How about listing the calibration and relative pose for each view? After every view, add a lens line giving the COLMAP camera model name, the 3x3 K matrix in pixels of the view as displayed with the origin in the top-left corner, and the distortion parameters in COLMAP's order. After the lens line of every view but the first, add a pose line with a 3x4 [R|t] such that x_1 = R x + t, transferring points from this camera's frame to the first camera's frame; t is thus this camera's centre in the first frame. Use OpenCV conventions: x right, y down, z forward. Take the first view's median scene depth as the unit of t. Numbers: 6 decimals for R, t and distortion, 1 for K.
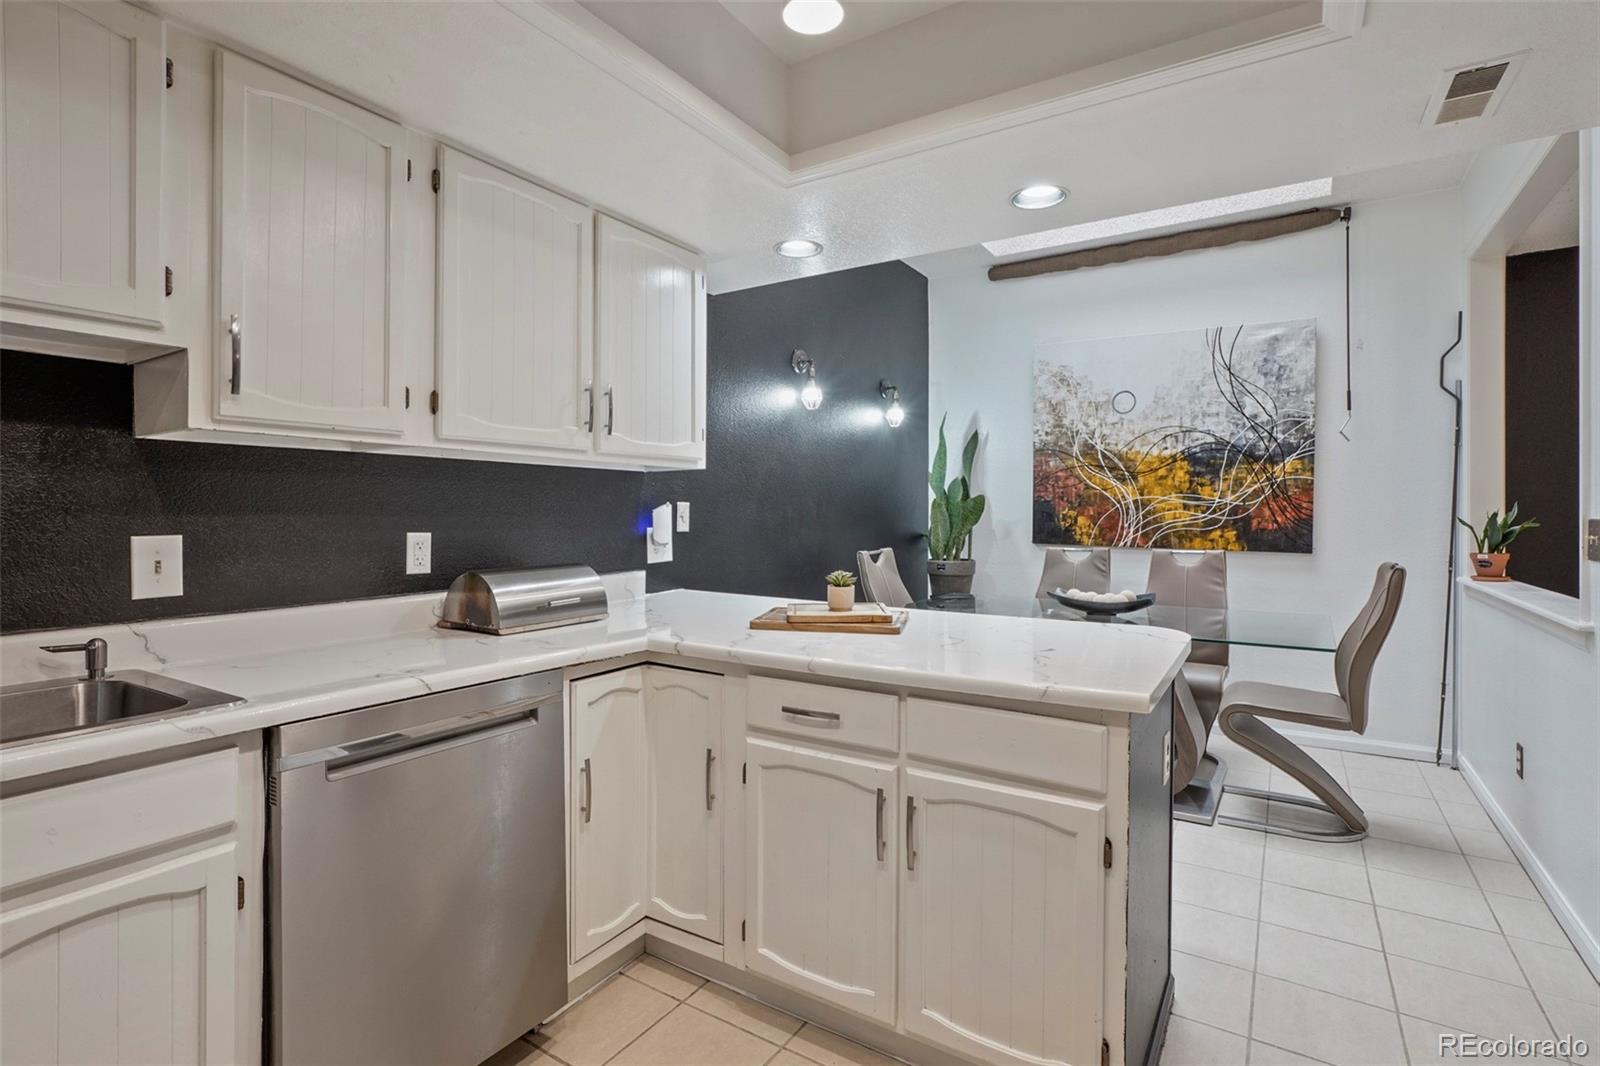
lens RADIAL K [[724.1, 0, 852.9], [0, 724.1, 501.5], [0, 0, 1]] dist [-0.002045, 0.003344]
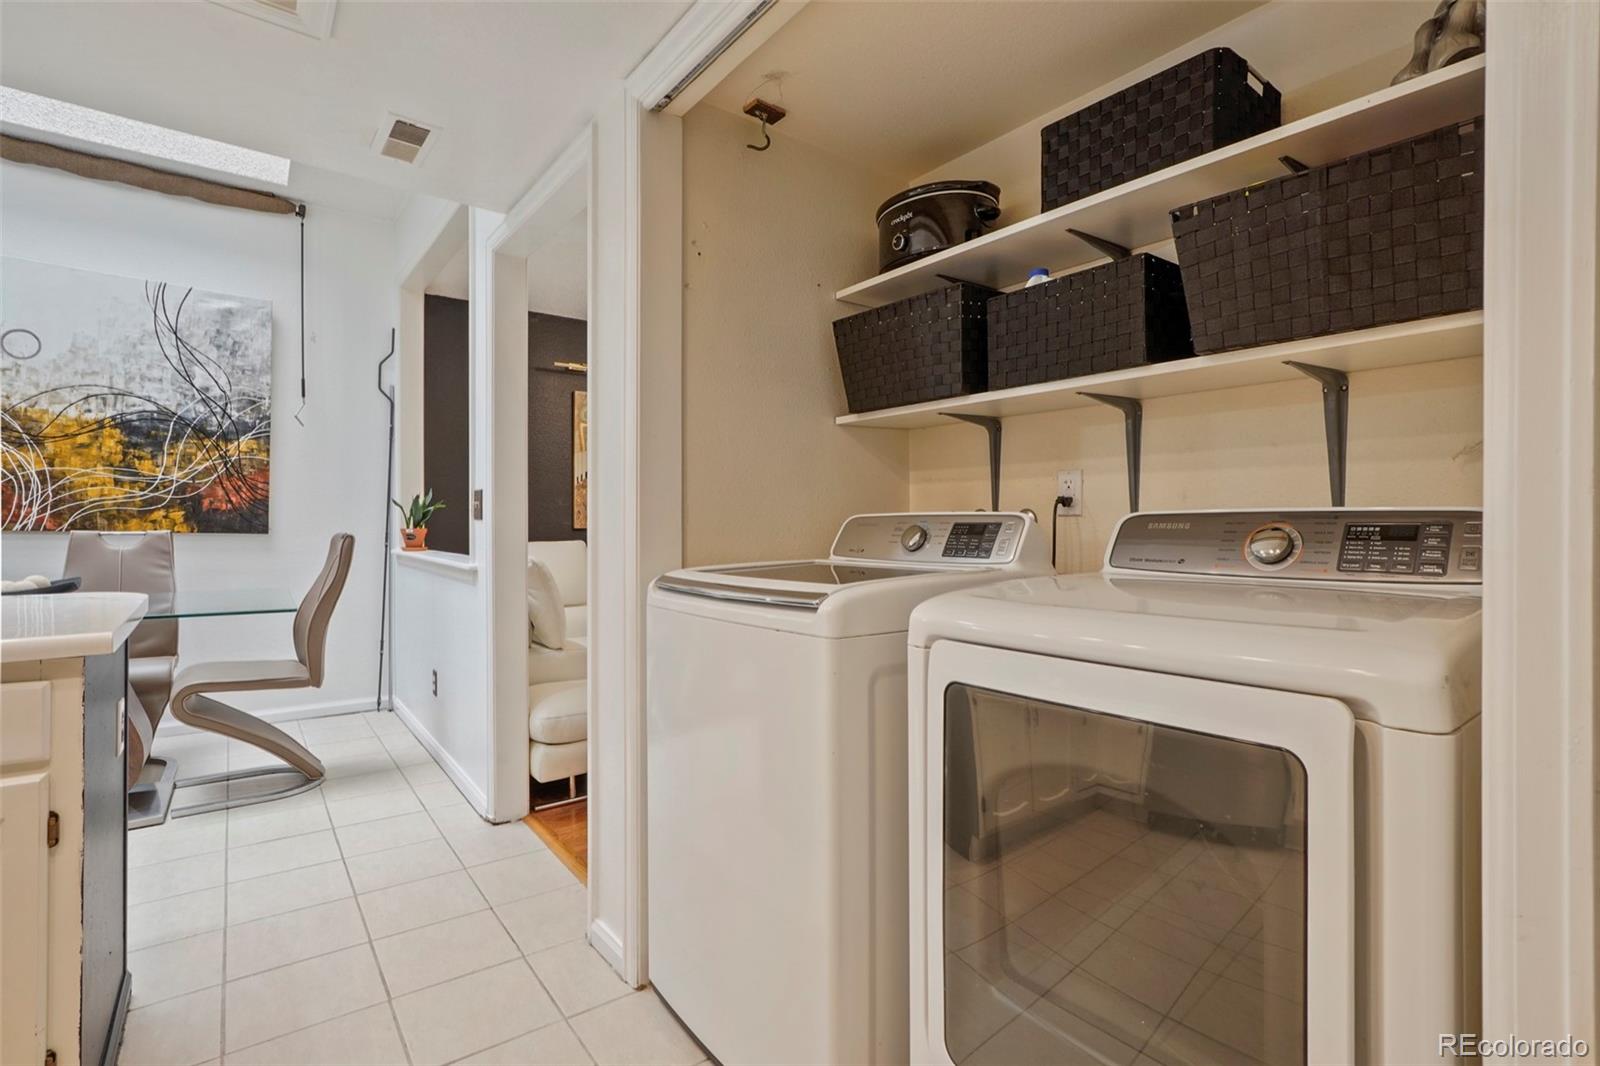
lens RADIAL K [[789.4, 0, 809.5], [0, 789.4, 561.9], [0, 0, 1]] dist [-0.023012, 0.007899]
pose [[0.362668, -0.006747, 0.931894, -0.108747], [0.001005, 0.999976, 0.006849, 0.103606], [-0.931918, -0.001548, 0.362666, -0.100043]]
